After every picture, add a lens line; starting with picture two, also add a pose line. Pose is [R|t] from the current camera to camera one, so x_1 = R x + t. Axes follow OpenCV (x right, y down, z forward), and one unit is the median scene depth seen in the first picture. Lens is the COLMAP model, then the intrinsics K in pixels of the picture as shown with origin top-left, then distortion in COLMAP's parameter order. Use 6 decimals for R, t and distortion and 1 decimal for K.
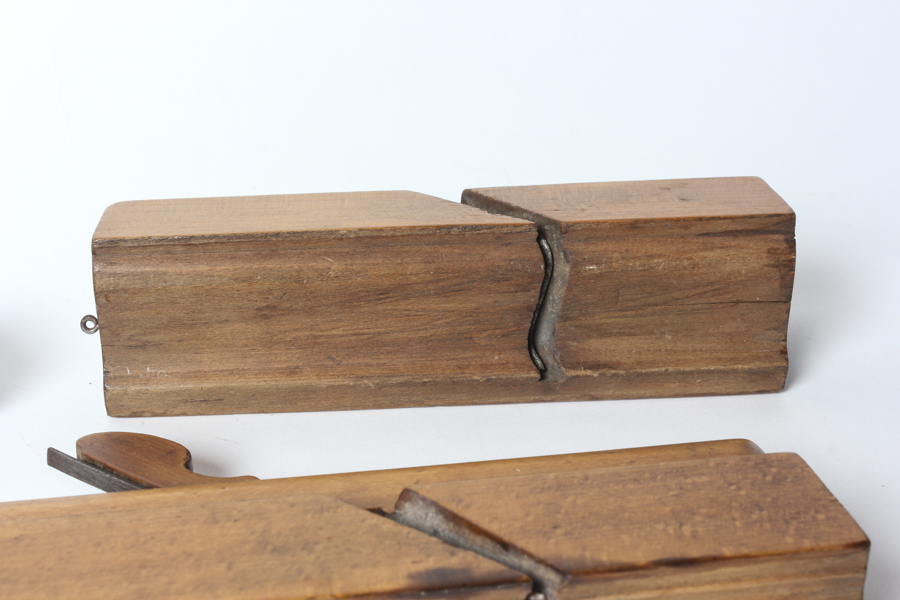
lens RADIAL K [[1585.8, 0, 451.7], [0, 1585.8, 299.5], [0, 0, 1]] dist [-0.029179, 0.000000]
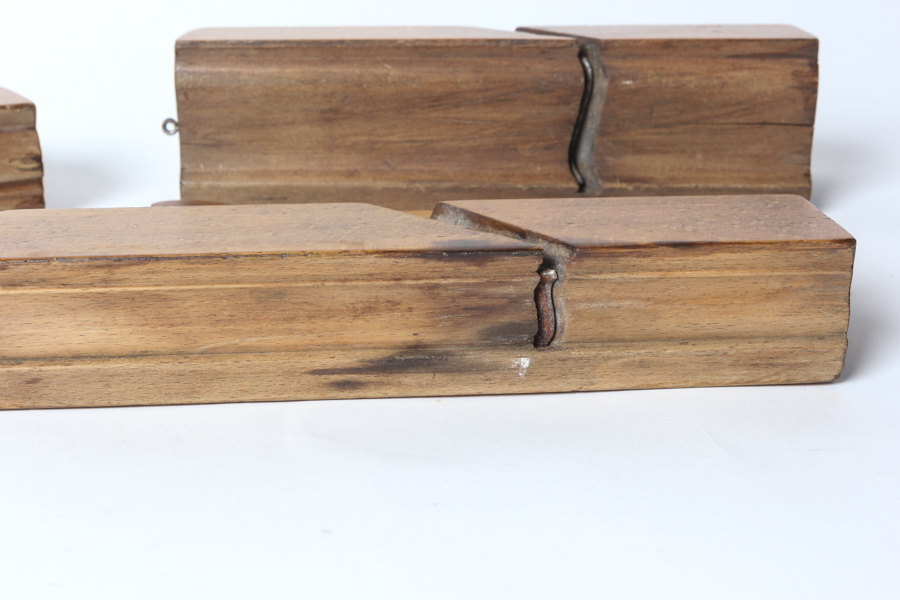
lens RADIAL K [[1585.8, 0, 454.2], [0, 1585.8, 300.9], [0, 0, 1]] dist [-0.029179, 0.000000]
pose [[0.997554, 0.032974, -0.061636, 0.041309], [-0.037087, 0.997075, -0.066827, 0.206130], [0.059253, 0.068949, 0.995859, -0.078977]]
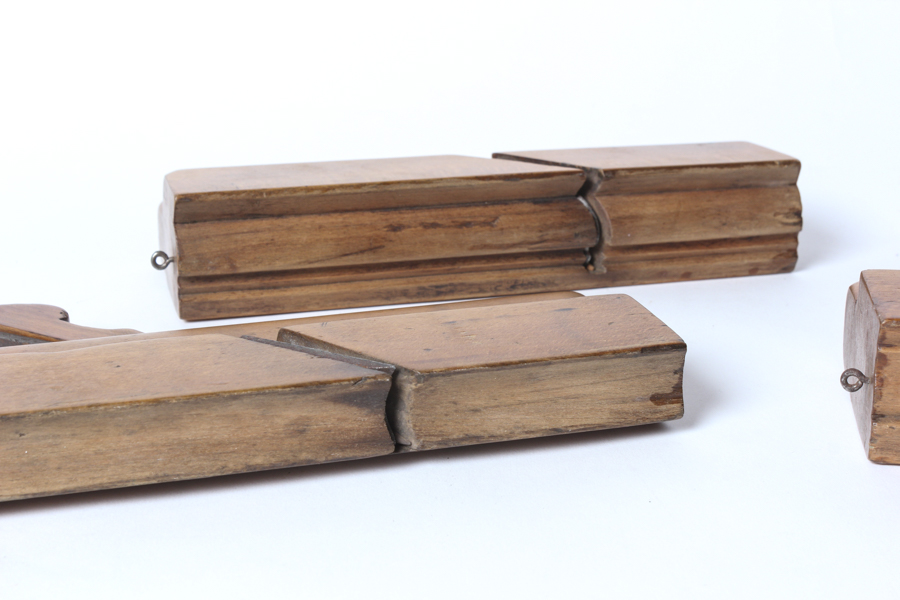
lens RADIAL K [[1585.8, 0, 450.0], [0, 1585.8, 298.3], [0, 0, 1]] dist [-0.029179, 0.000000]
pose [[0.955448, 0.093367, -0.280003, -0.230328], [-0.119069, 0.989958, -0.076193, 0.220431], [0.270077, 0.106138, 0.956971, -0.152437]]
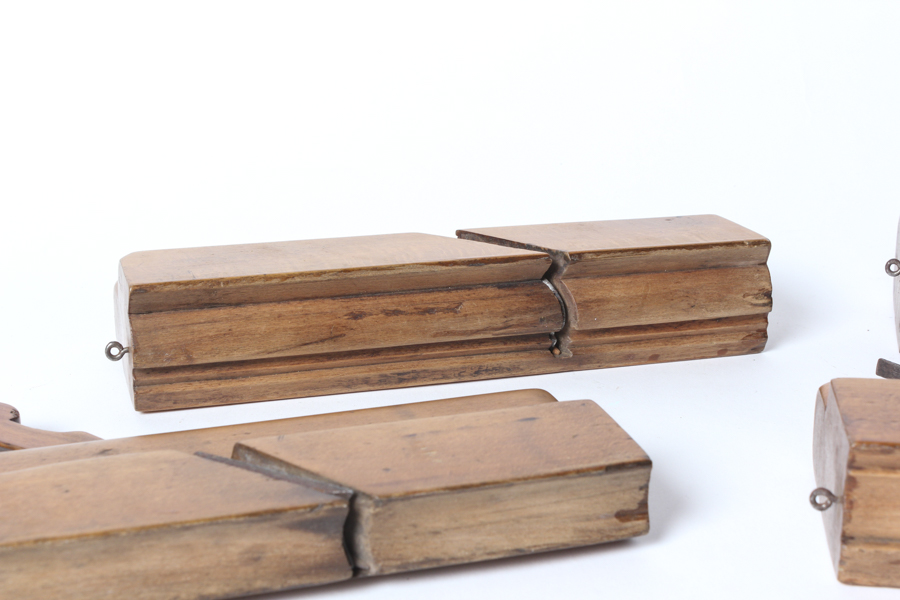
lens RADIAL K [[1585.8, 0, 448.5], [0, 1585.8, 305.2], [0, 0, 1]] dist [-0.029179, 0.000000]
pose [[0.959818, 0.098248, -0.262865, -0.237195], [-0.118473, 0.991008, -0.062193, 0.148903], [0.254390, 0.090837, 0.962826, -0.135274]]
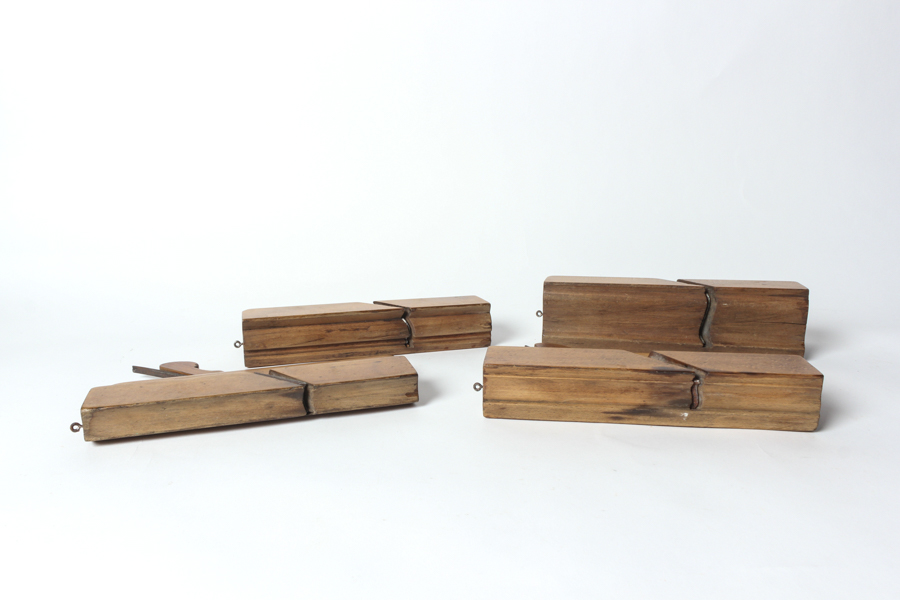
lens RADIAL K [[737.7, 0, 451.4], [0, 737.7, 300.2], [0, 0, 1]] dist [0.010688, 0.002051]
pose [[0.956429, 0.063718, -0.284927, -0.000333], [-0.110968, 0.981993, -0.152891, 0.218031], [0.270054, 0.177847, 0.946278, -0.323786]]
